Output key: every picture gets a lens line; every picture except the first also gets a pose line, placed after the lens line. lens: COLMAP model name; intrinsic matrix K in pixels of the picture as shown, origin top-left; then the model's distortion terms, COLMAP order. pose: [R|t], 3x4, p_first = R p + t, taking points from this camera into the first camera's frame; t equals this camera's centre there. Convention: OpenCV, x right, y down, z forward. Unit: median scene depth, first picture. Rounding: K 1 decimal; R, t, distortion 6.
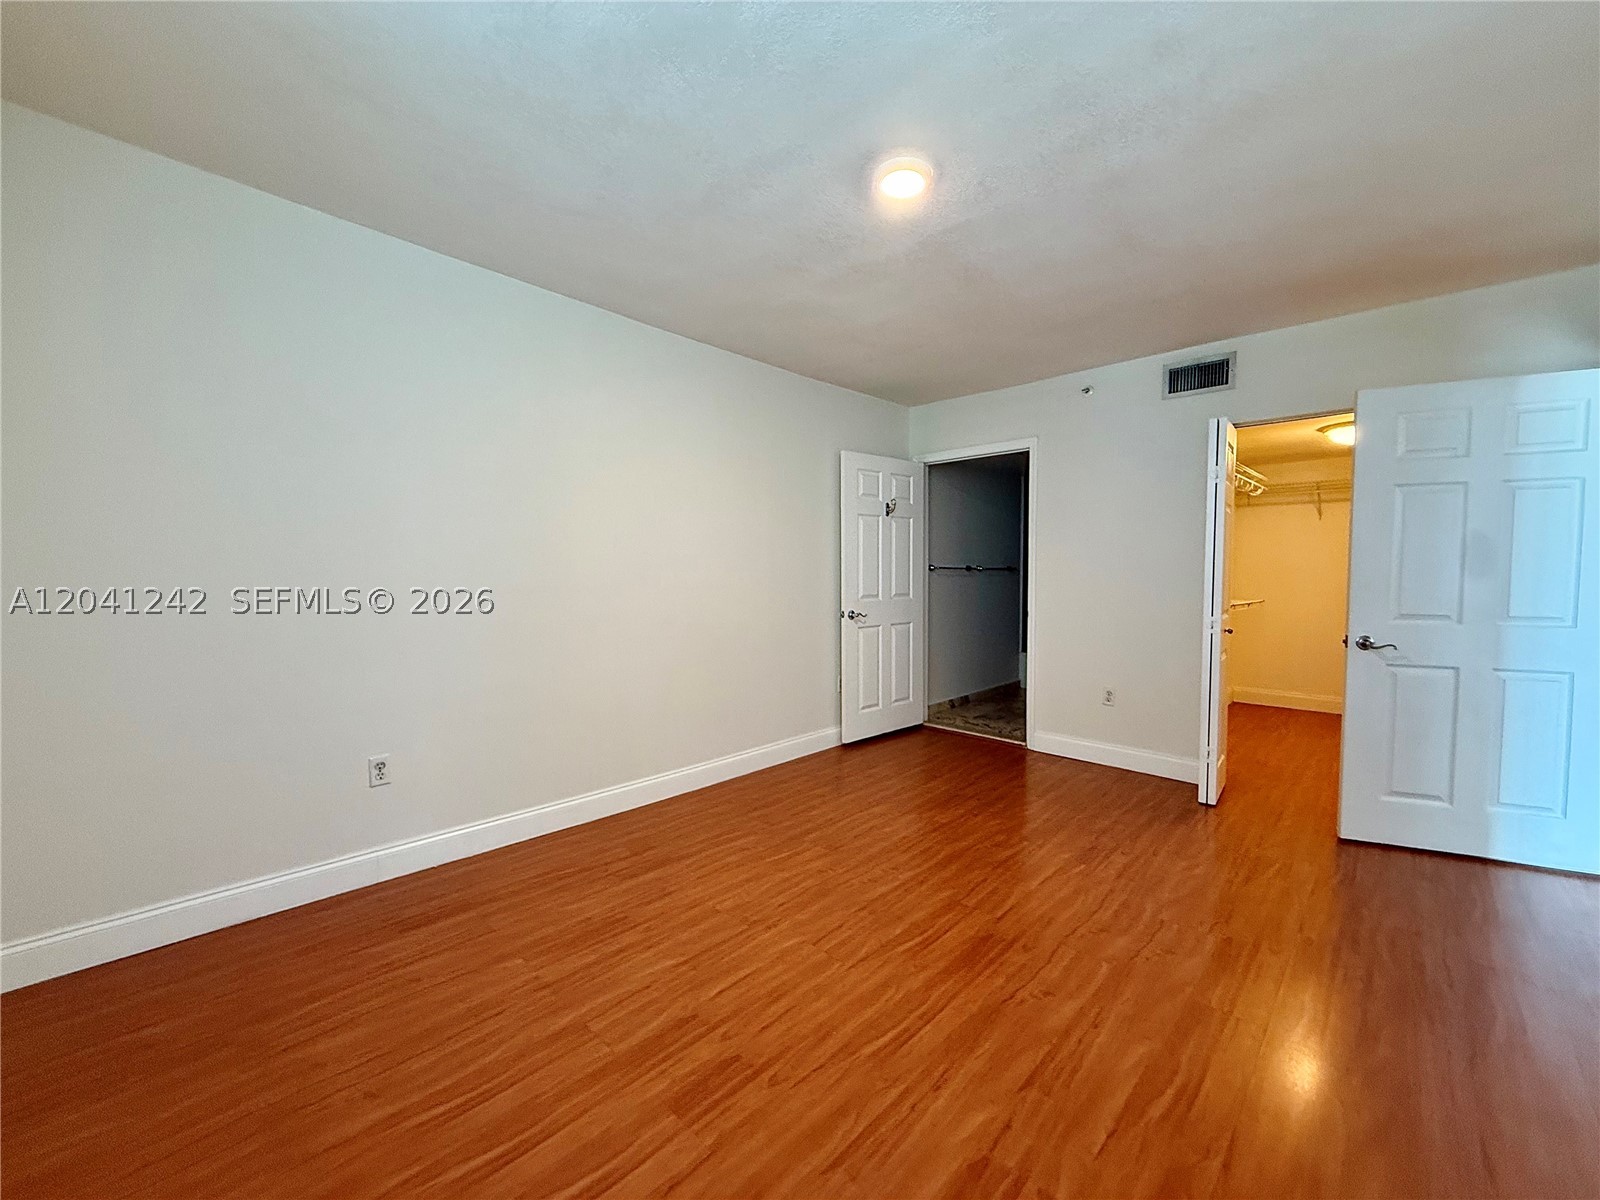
lens RADIAL K [[637.9, 0, 792.8], [0, 637.9, 599.0], [0, 0, 1]] dist [0.000050, 0.000188]
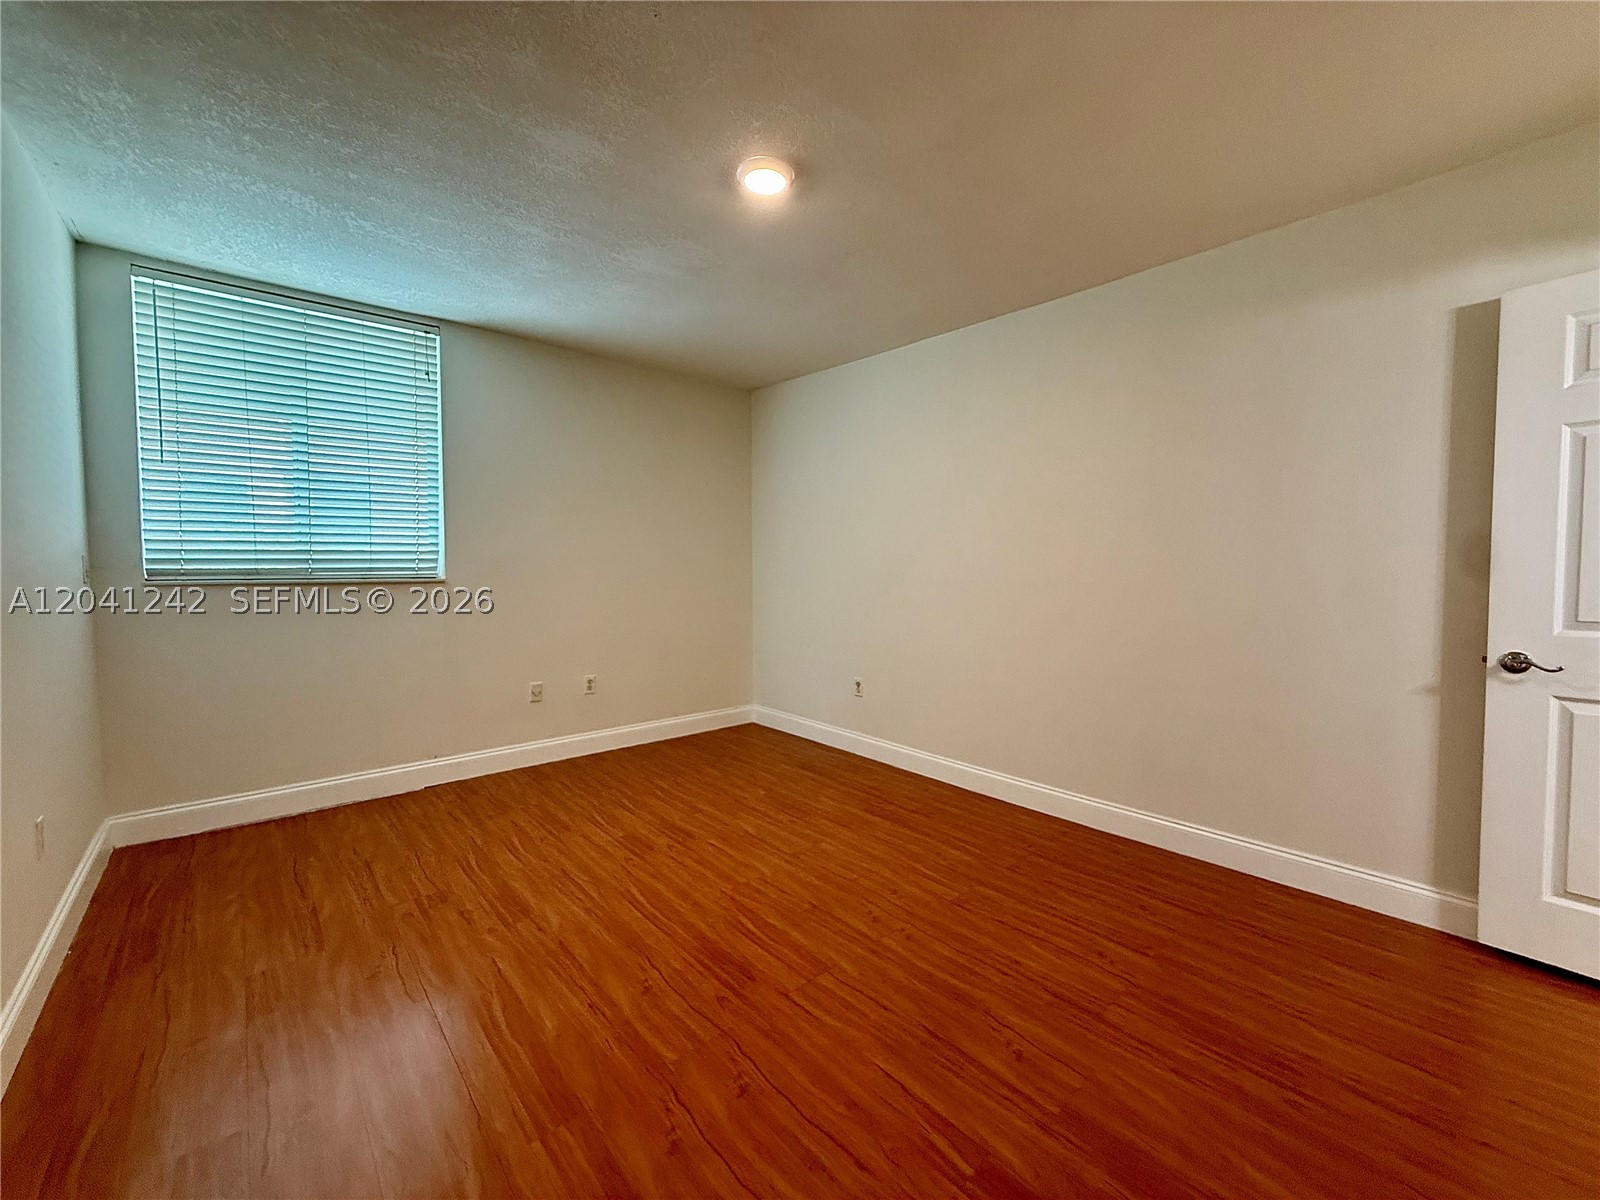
lens RADIAL K [[637.9, 0, 792.8], [0, 637.9, 599.0], [0, 0, 1]] dist [0.000050, 0.000188]
pose [[-0.085064, 0.044849, -0.995366, 1.166860], [-0.041620, 0.997955, 0.048523, -0.037801], [0.995506, 0.045554, -0.083024, 1.117833]]
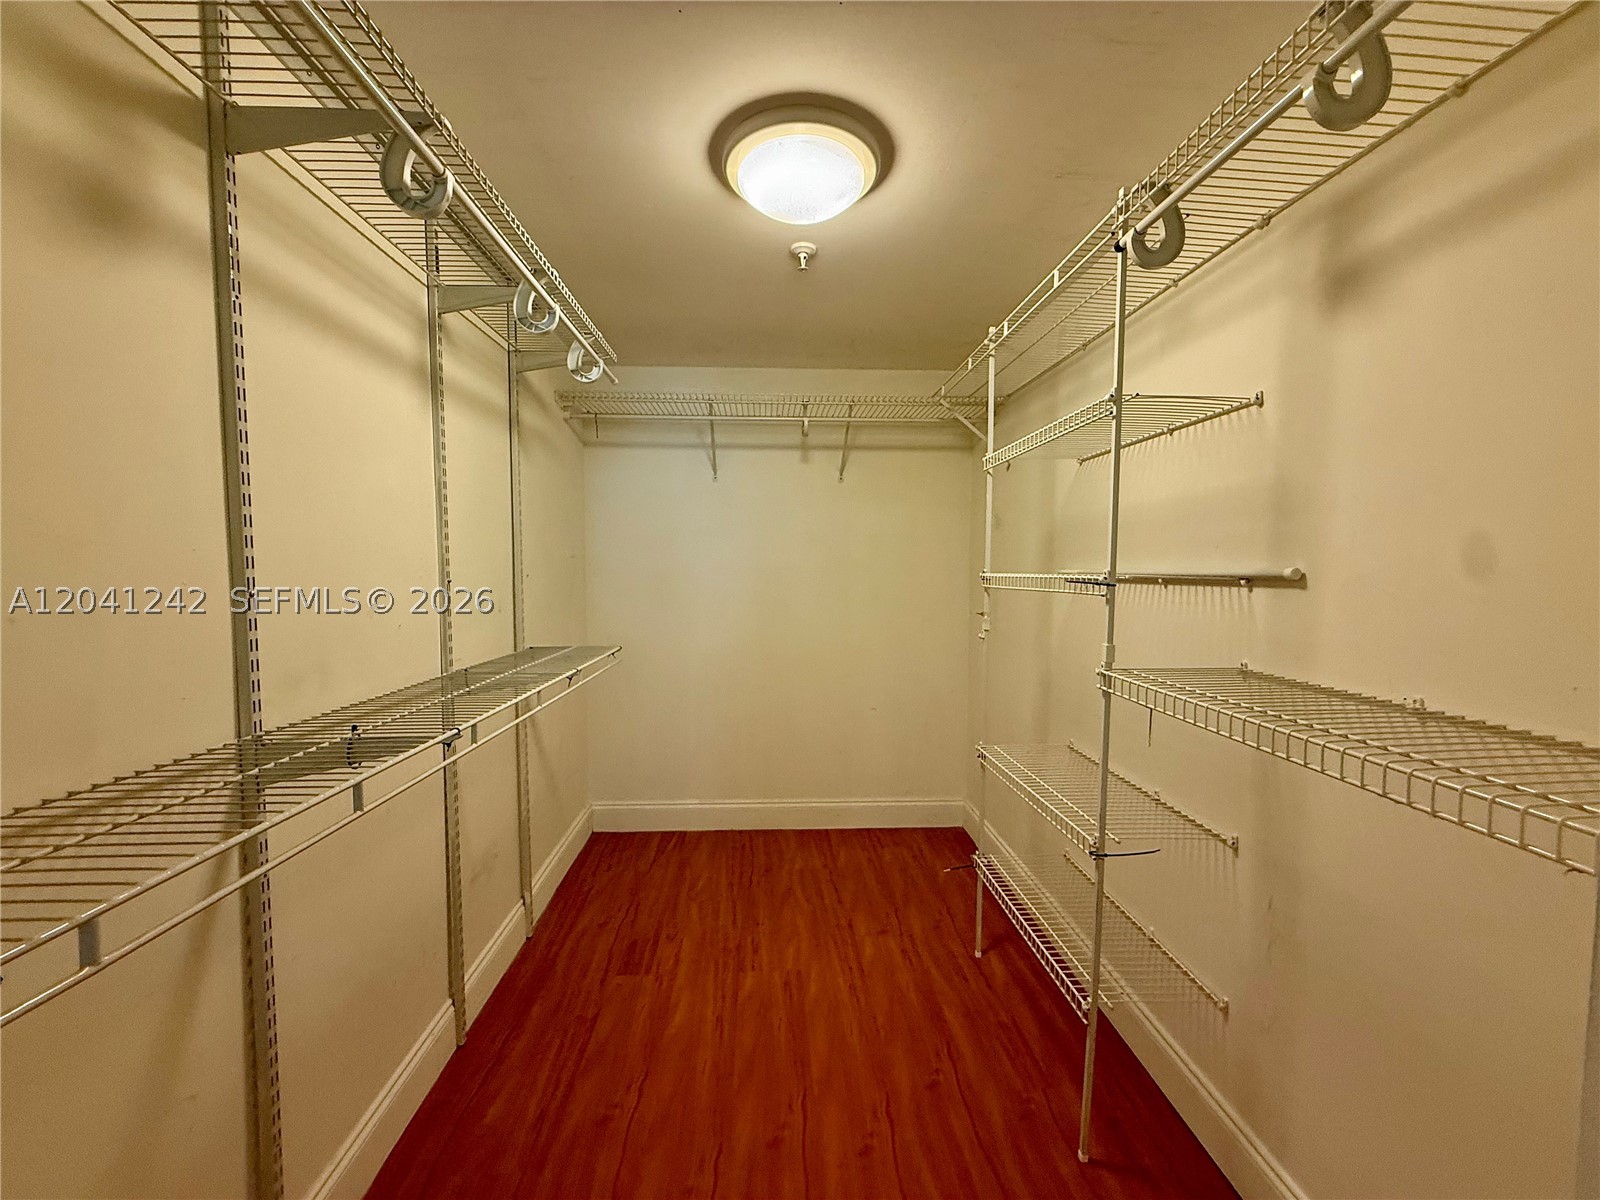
lens RADIAL K [[637.9, 0, 792.8], [0, 637.9, 599.0], [0, 0, 1]] dist [0.000050, 0.000188]
pose [[0.658341, -0.032055, 0.752037, 0.045392], [0.029869, 0.999418, 0.016451, -0.003644], [-0.752127, 0.011632, 0.658915, 0.058364]]
